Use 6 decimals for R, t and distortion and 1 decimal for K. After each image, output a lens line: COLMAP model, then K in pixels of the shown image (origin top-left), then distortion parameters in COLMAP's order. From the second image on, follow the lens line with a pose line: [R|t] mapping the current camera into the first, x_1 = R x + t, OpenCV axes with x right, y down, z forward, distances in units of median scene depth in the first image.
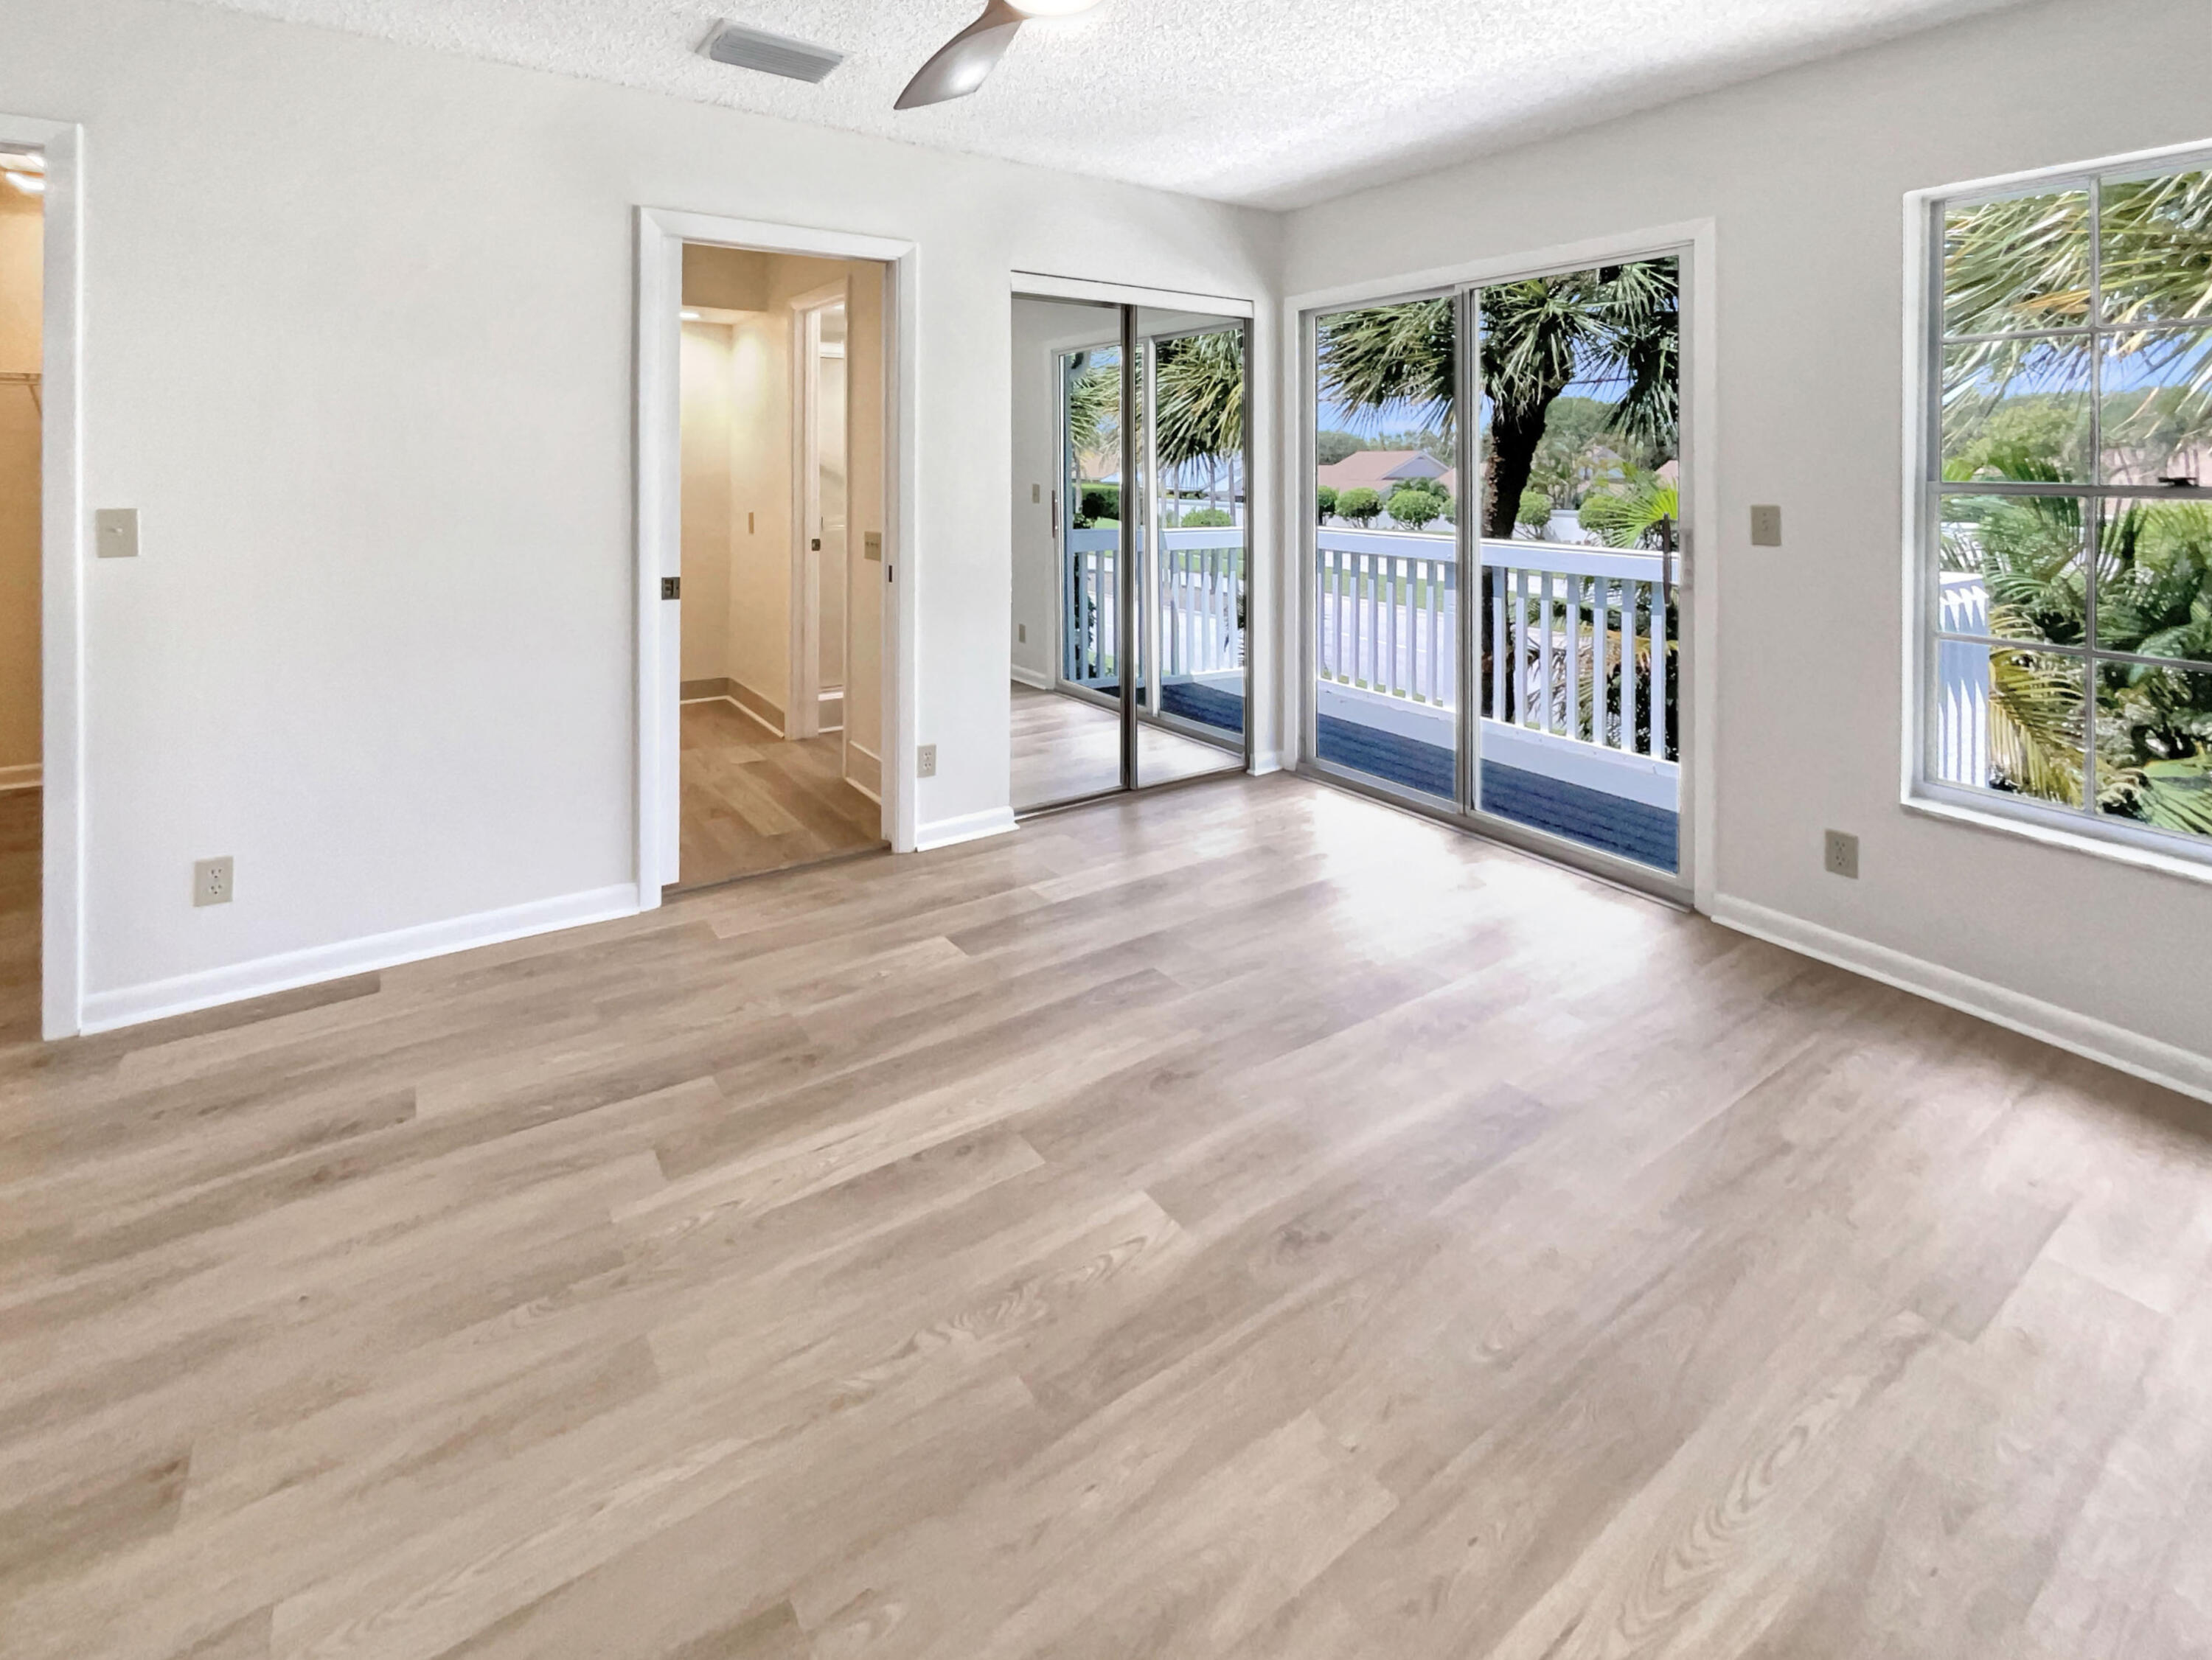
lens RADIAL K [[900.4, 0, 1107.2], [0, 900.4, 709.1], [0, 0, 1]] dist [-0.013437, 0.005775]
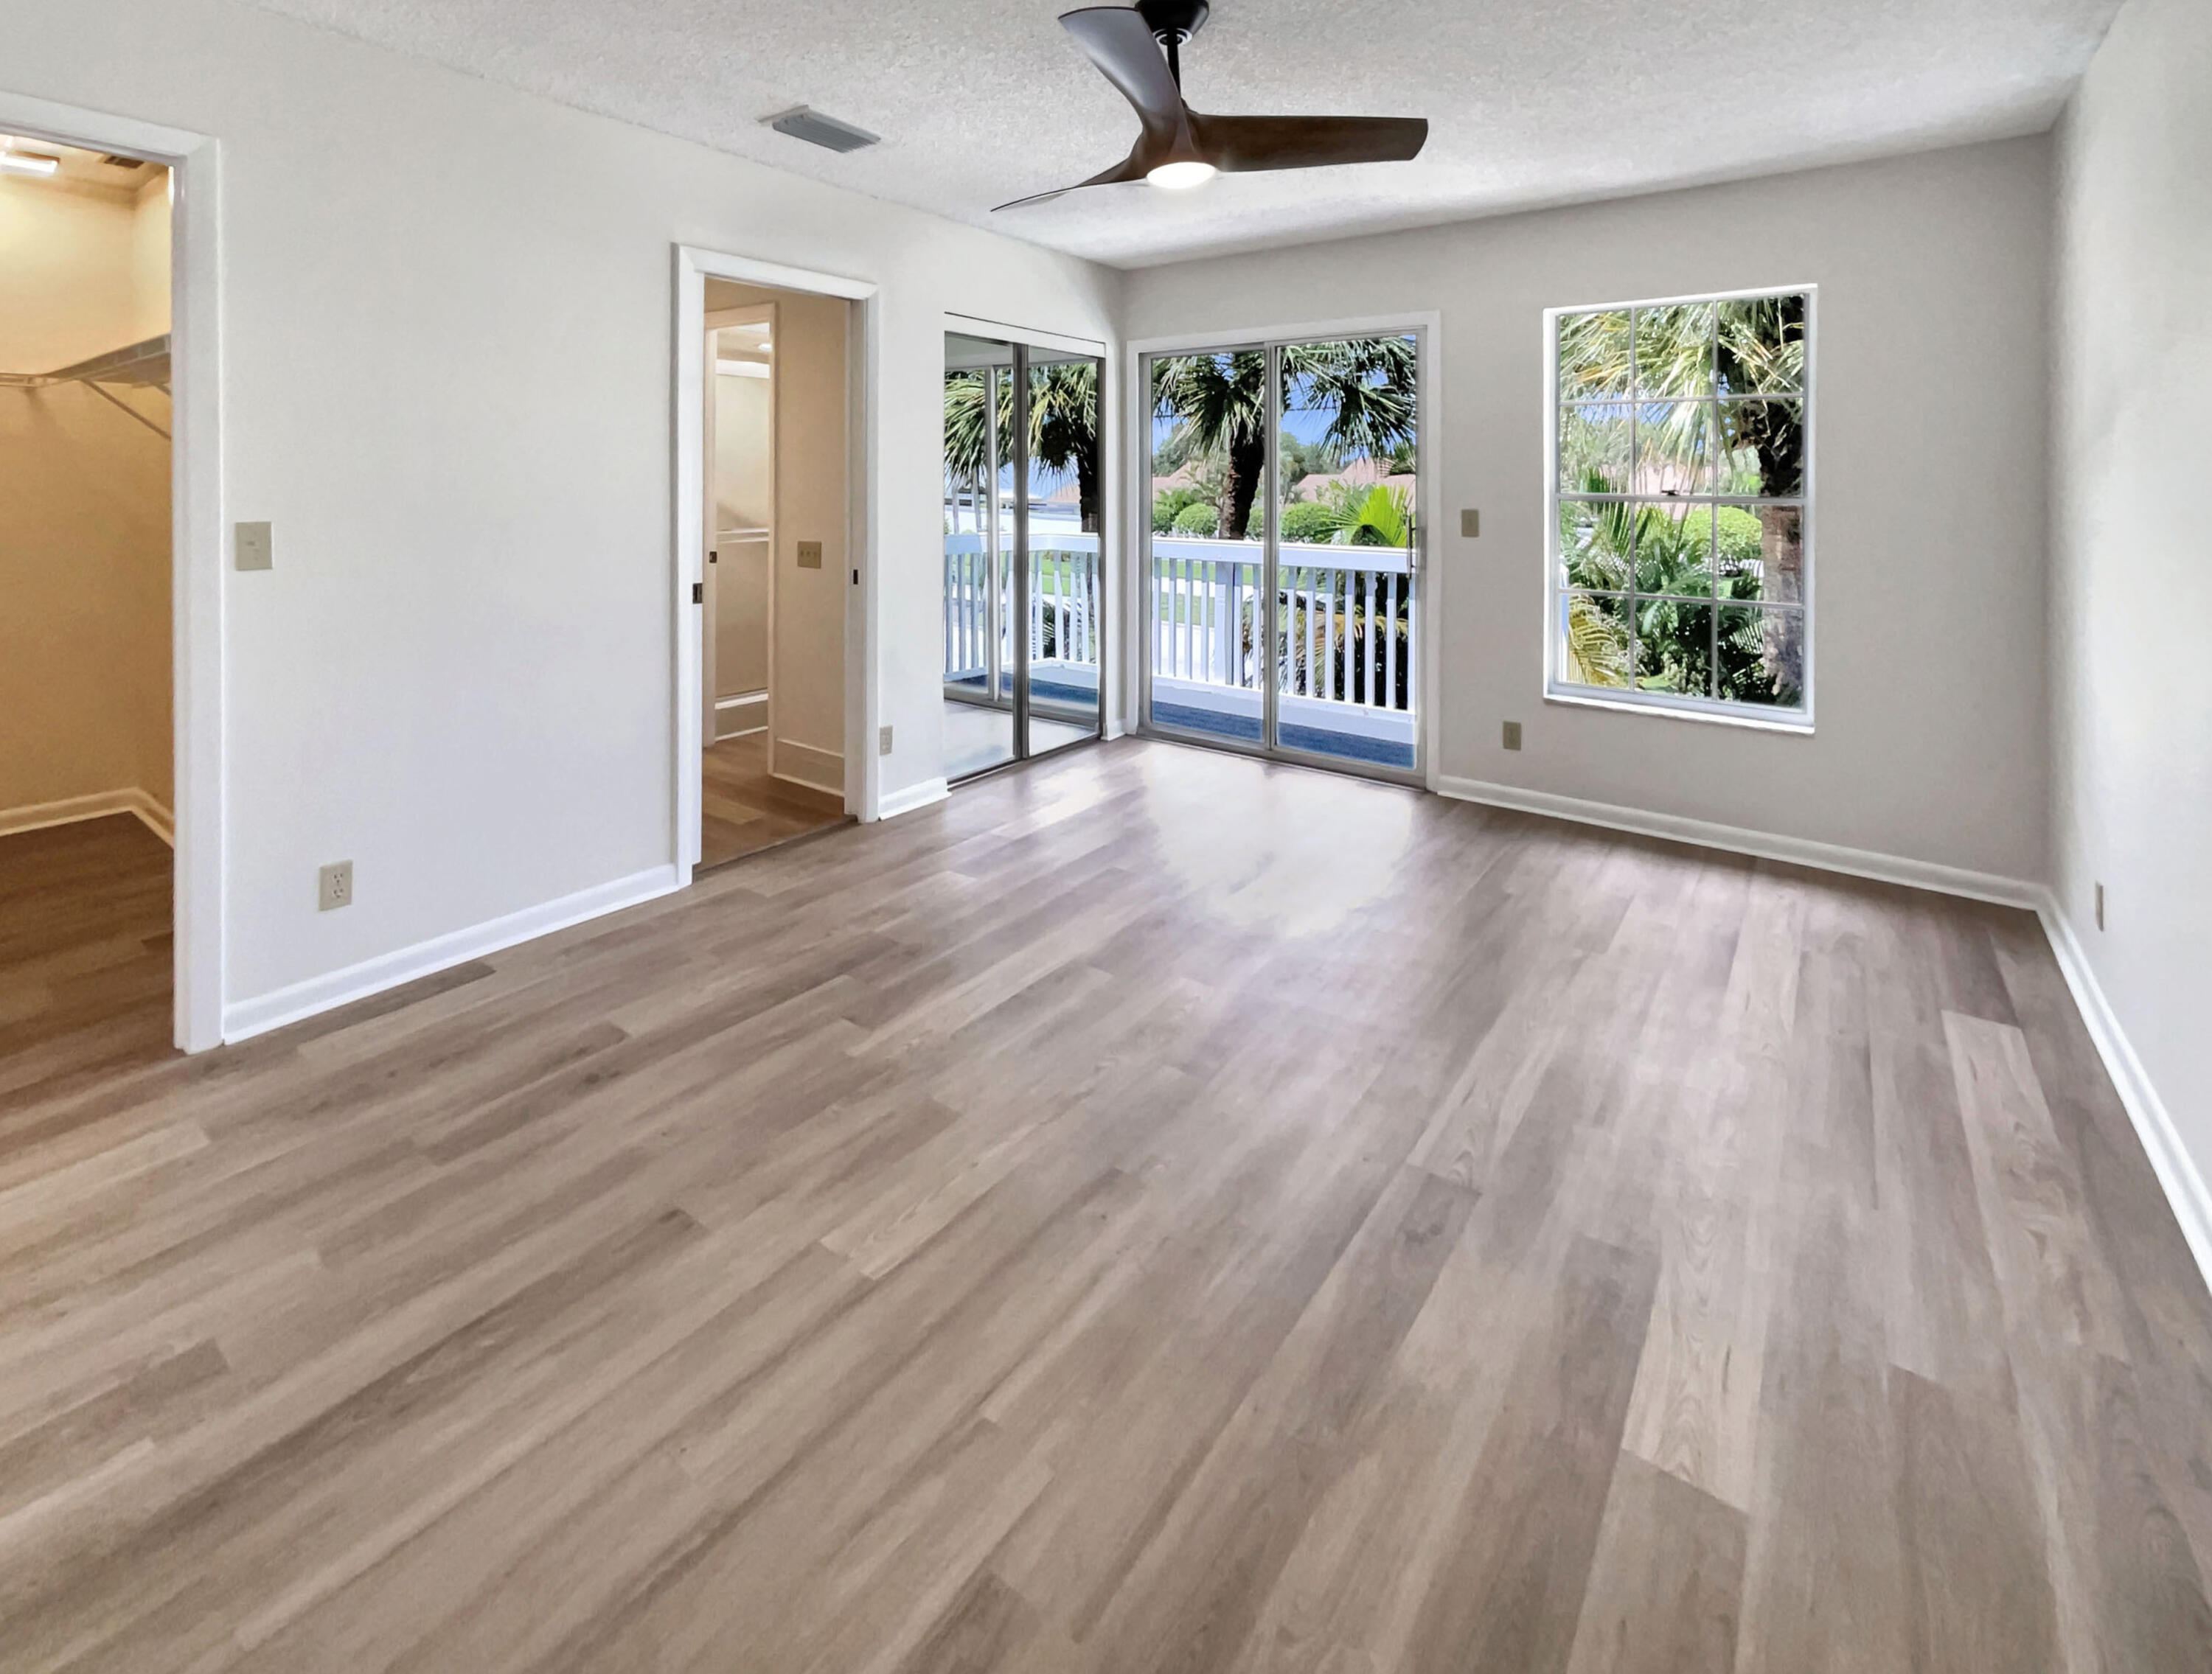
lens RADIAL K [[927.0, 0, 1101.6], [0, 927.0, 845.0], [0, 0, 1]] dist [-0.005816, 0.000479]
pose [[0.931477, -0.131840, 0.339072, -0.437476], [0.092899, 0.987324, 0.128691, 0.074521], [-0.351740, -0.088374, 0.931917, -0.291614]]
